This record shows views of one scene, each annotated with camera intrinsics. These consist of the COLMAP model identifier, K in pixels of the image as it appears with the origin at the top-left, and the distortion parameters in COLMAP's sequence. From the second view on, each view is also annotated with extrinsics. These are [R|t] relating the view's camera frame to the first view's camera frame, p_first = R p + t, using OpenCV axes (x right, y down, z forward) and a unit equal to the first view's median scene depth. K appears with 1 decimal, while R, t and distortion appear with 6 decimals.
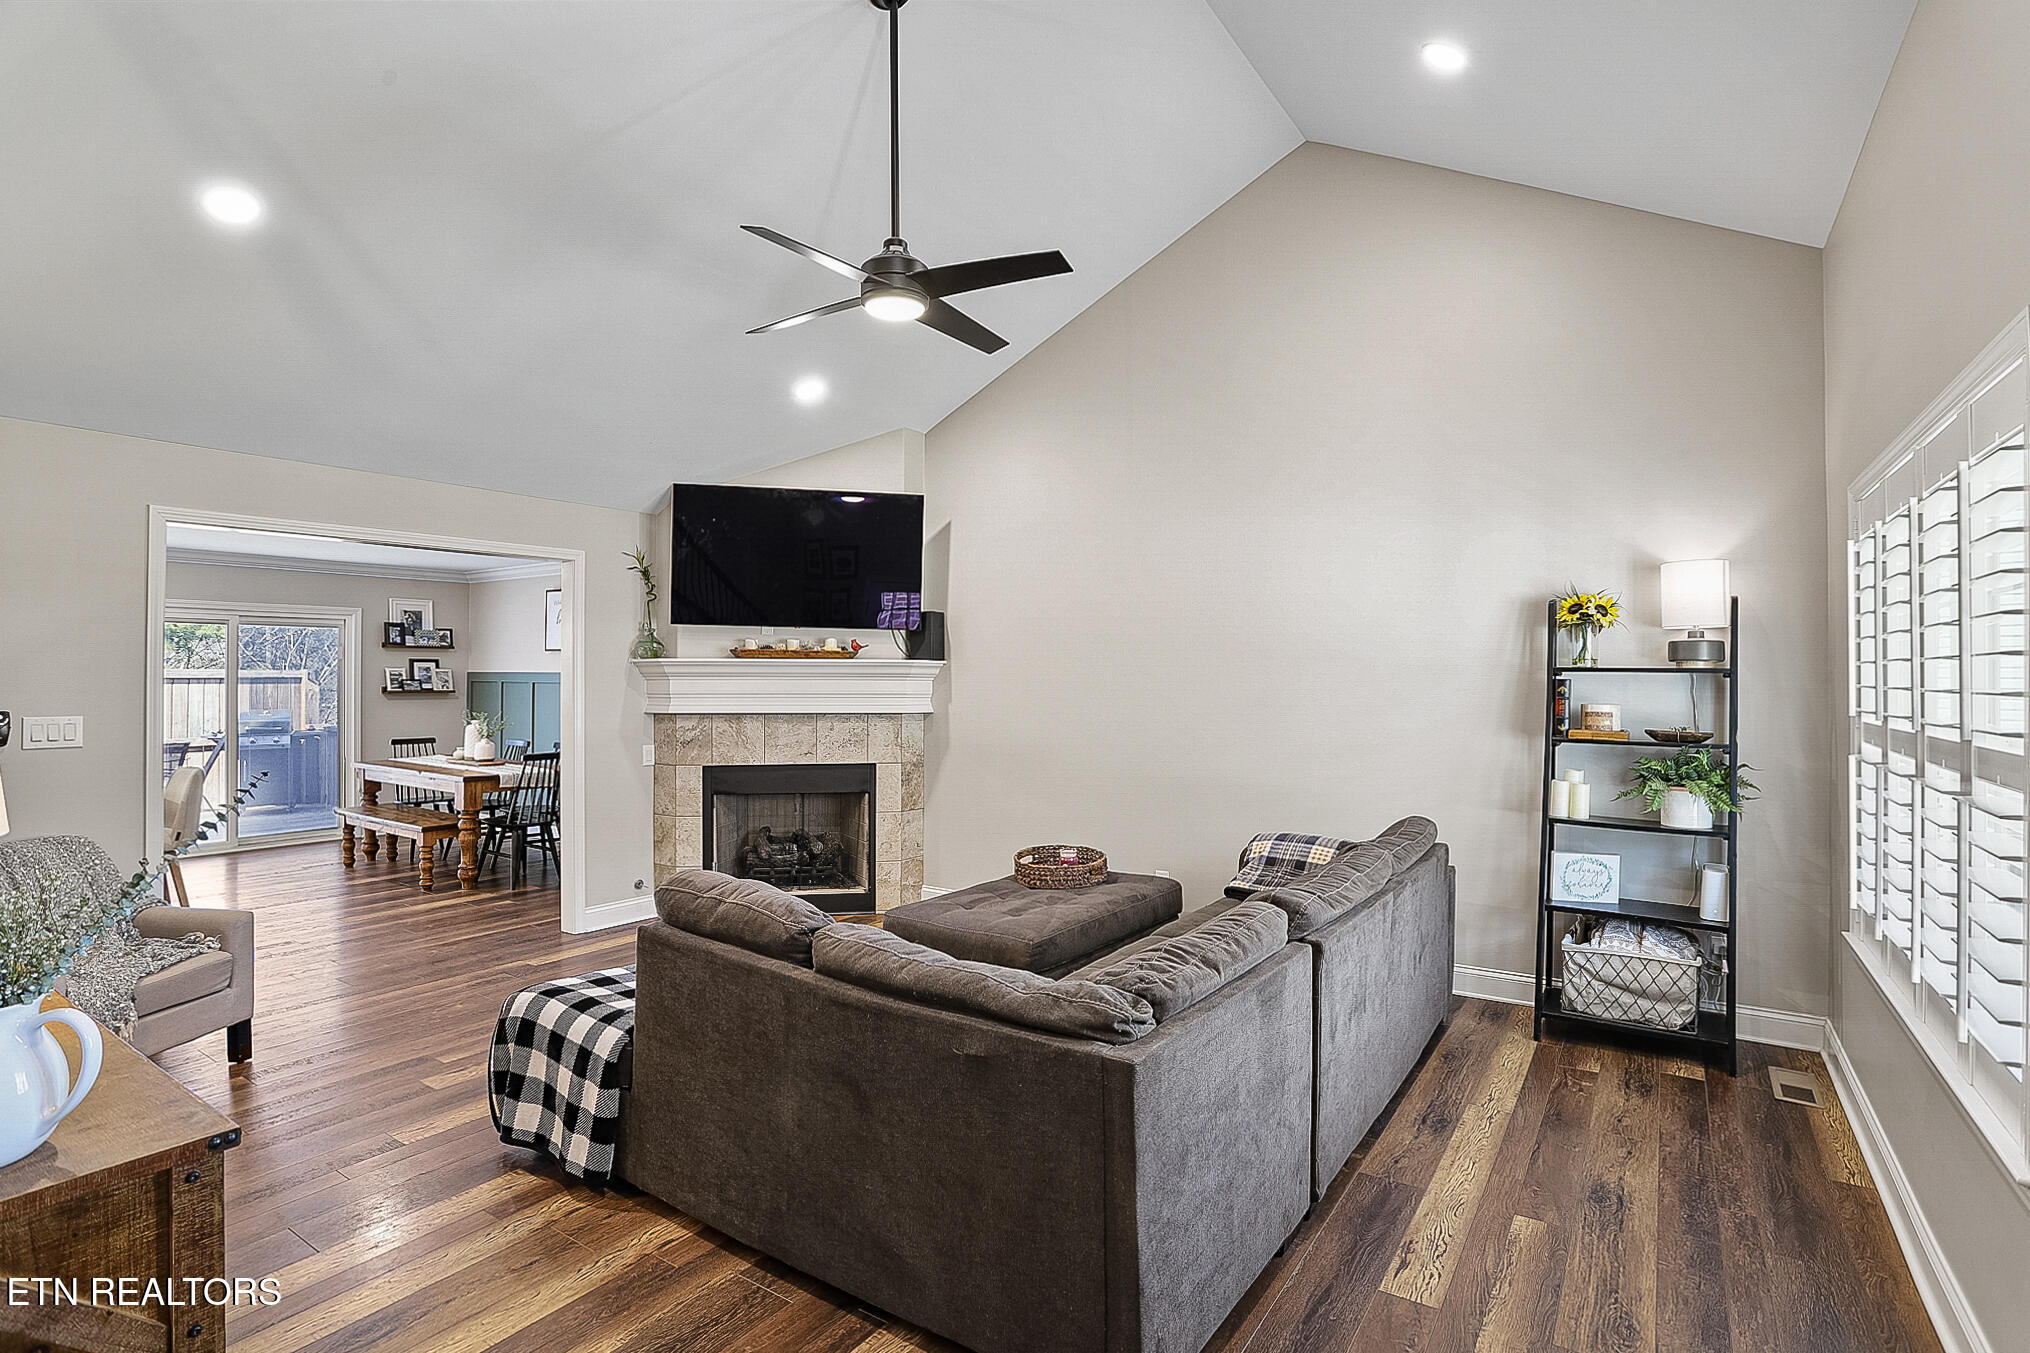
lens RADIAL K [[997.3, 0, 1028.9], [0, 997.3, 664.1], [0, 0, 1]] dist [-0.079888, 0.038070]
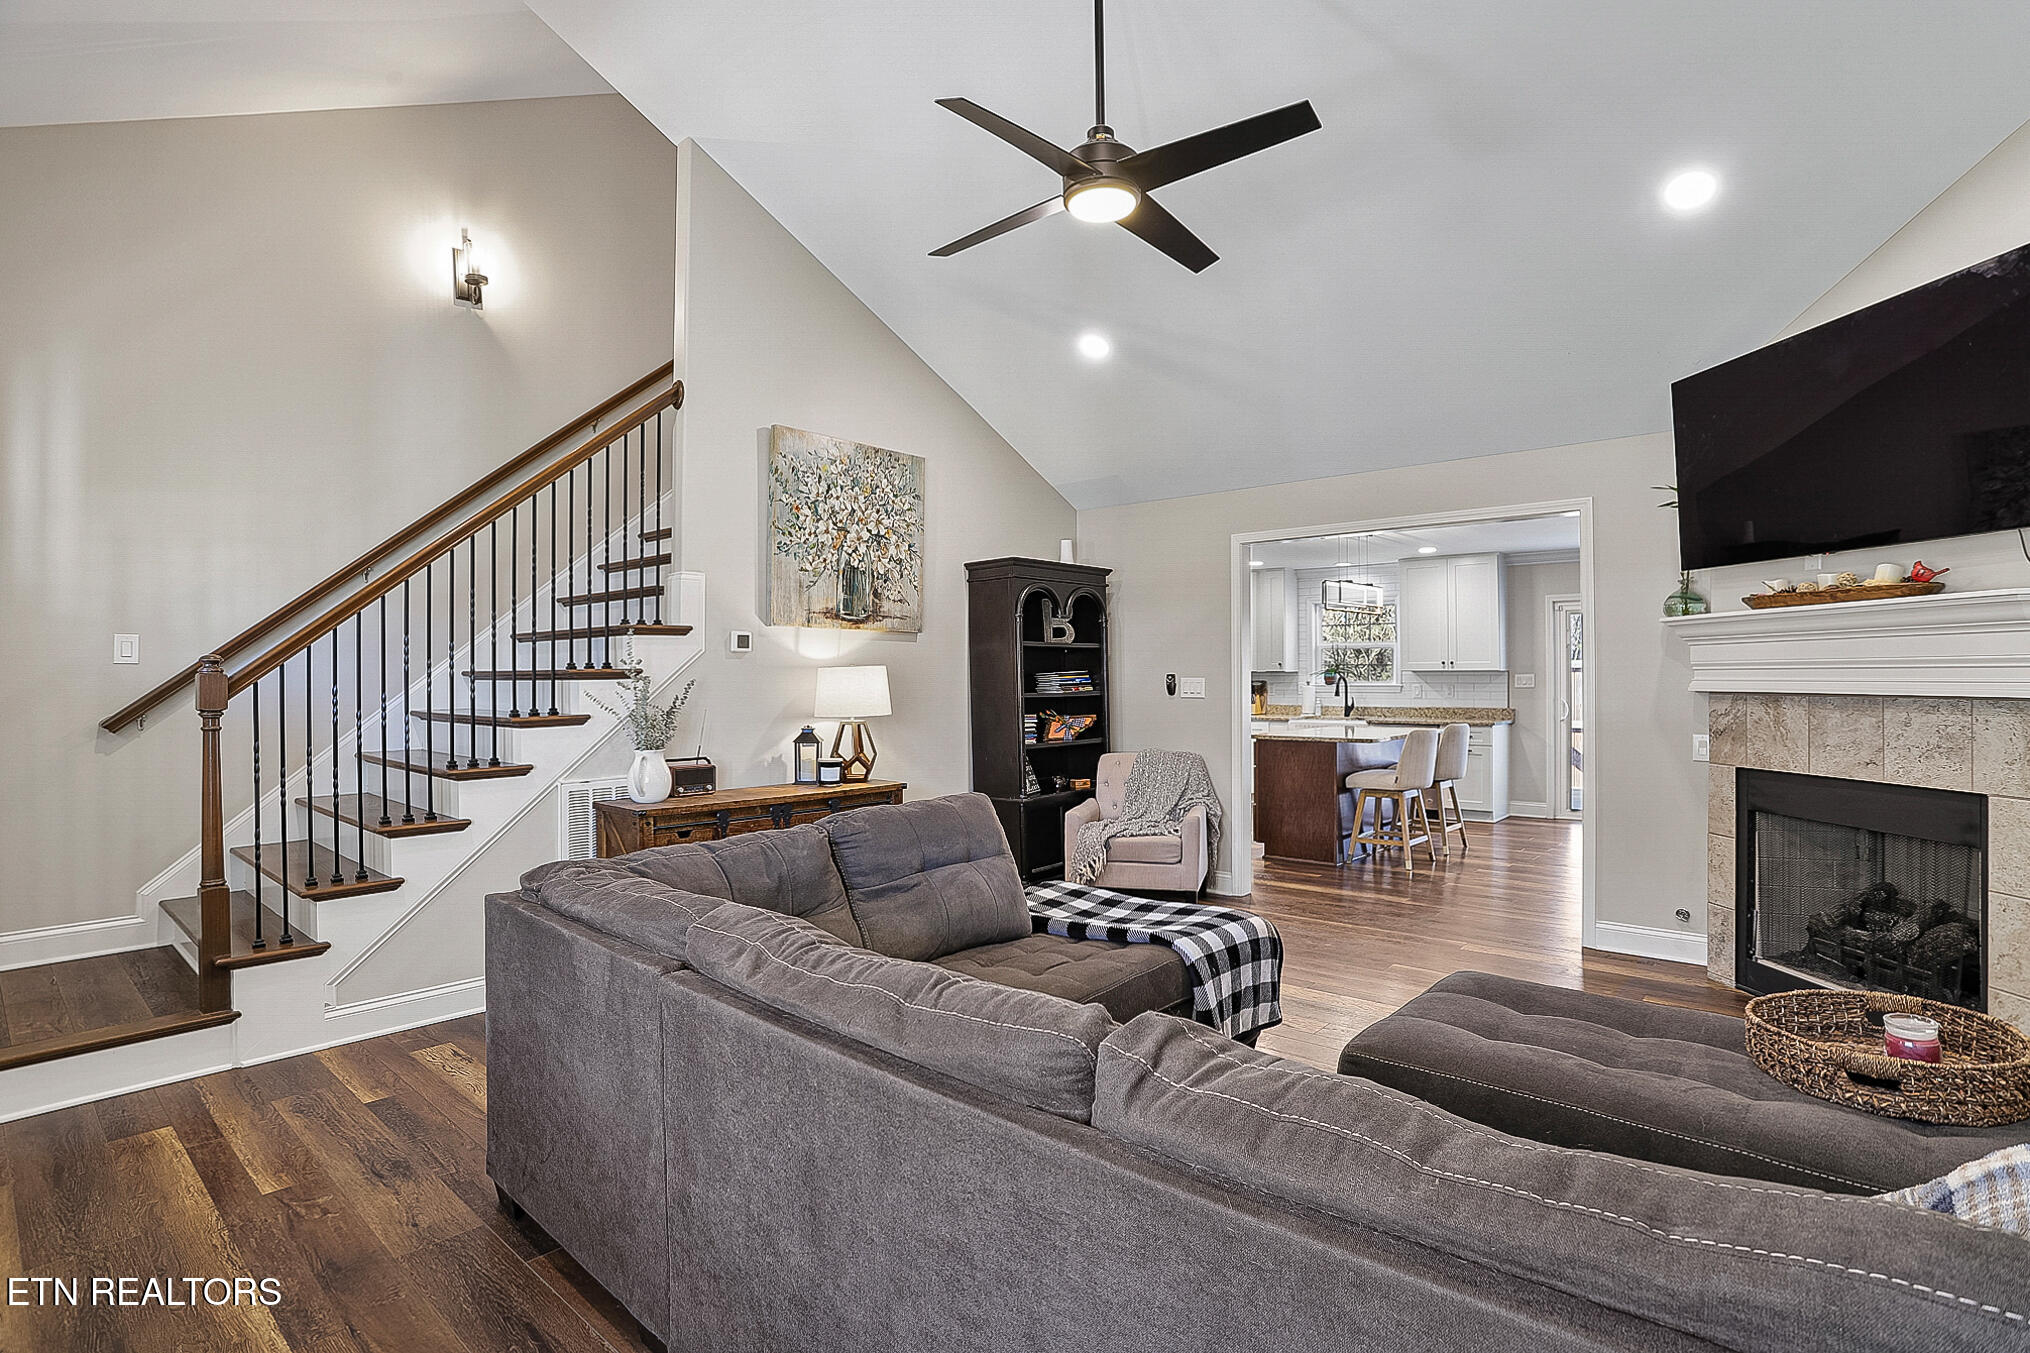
lens RADIAL K [[997.3, 0, 1028.9], [0, 997.3, 664.1], [0, 0, 1]] dist [-0.079888, 0.038070]
pose [[-0.135977, -0.014622, -0.990604, 0.414087], [0.012250, 0.999790, -0.016439, 0.034692], [0.990636, -0.014370, -0.135769, 0.590656]]
